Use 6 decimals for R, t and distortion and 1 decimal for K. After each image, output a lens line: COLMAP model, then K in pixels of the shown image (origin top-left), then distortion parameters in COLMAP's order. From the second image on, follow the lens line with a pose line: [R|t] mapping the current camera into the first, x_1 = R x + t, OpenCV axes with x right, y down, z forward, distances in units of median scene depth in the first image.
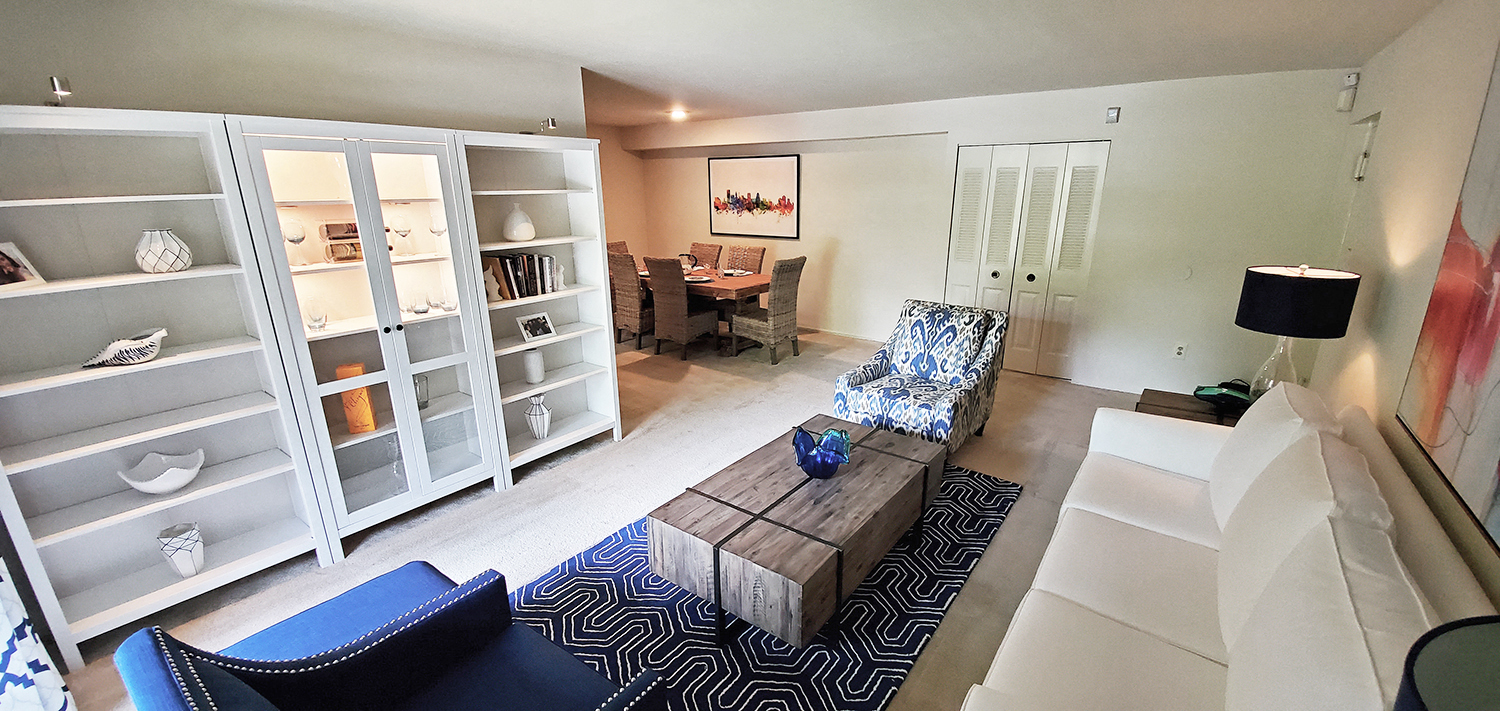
lens RADIAL K [[612.3, 0, 750.3], [0, 612.3, 374.6], [0, 0, 1]] dist [-0.001645, -0.000382]
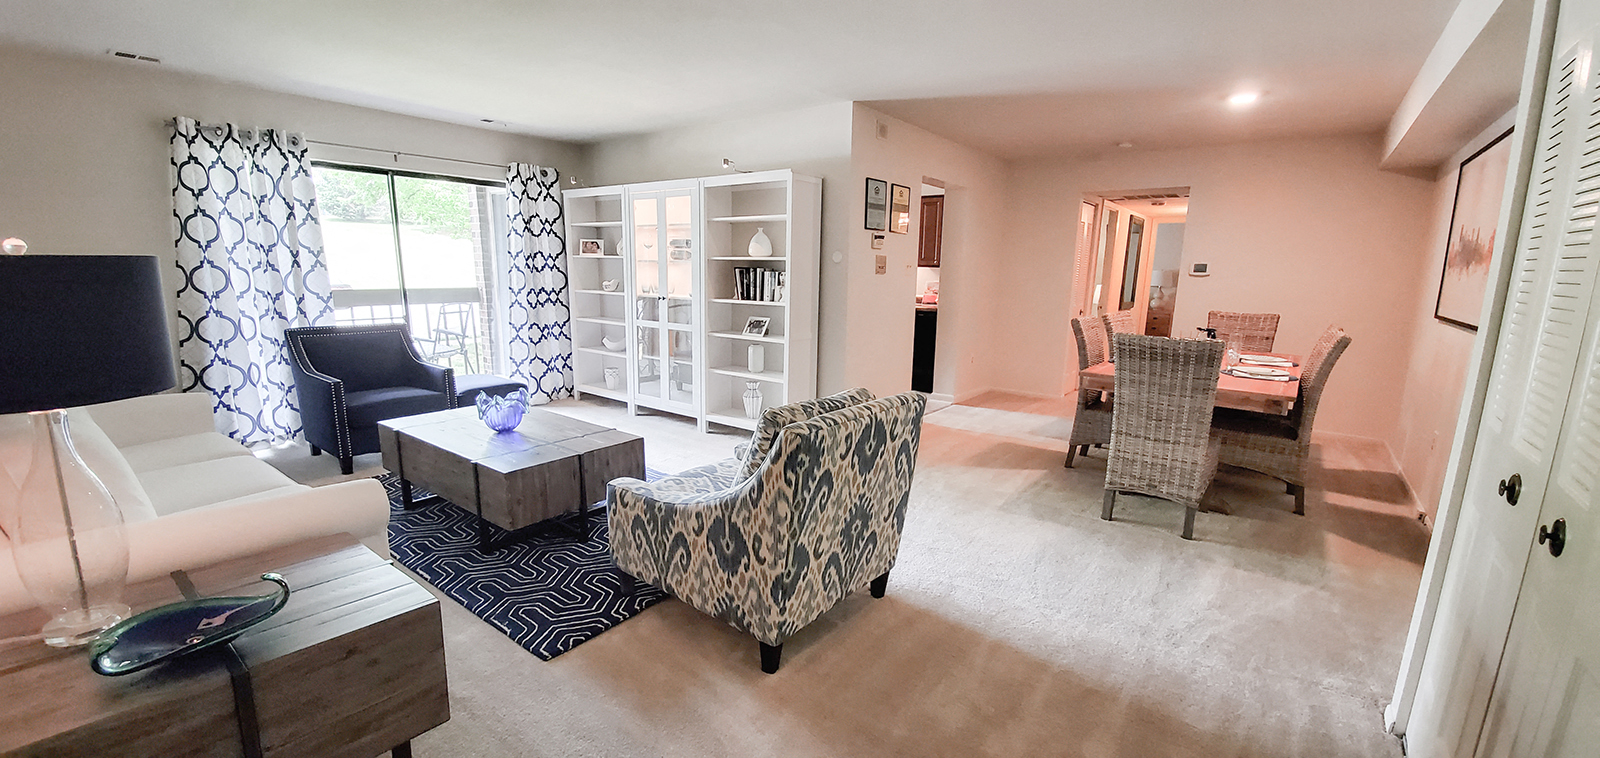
lens RADIAL K [[653.2, 0, 800.3], [0, 653.2, 399.4], [0, 0, 1]] dist [-0.001645, -0.000382]
pose [[-0.023567, 0.209299, -0.977568, 0.984500], [-0.318572, 0.925291, 0.205786, -0.246259], [0.947606, 0.316275, 0.044870, 1.090574]]
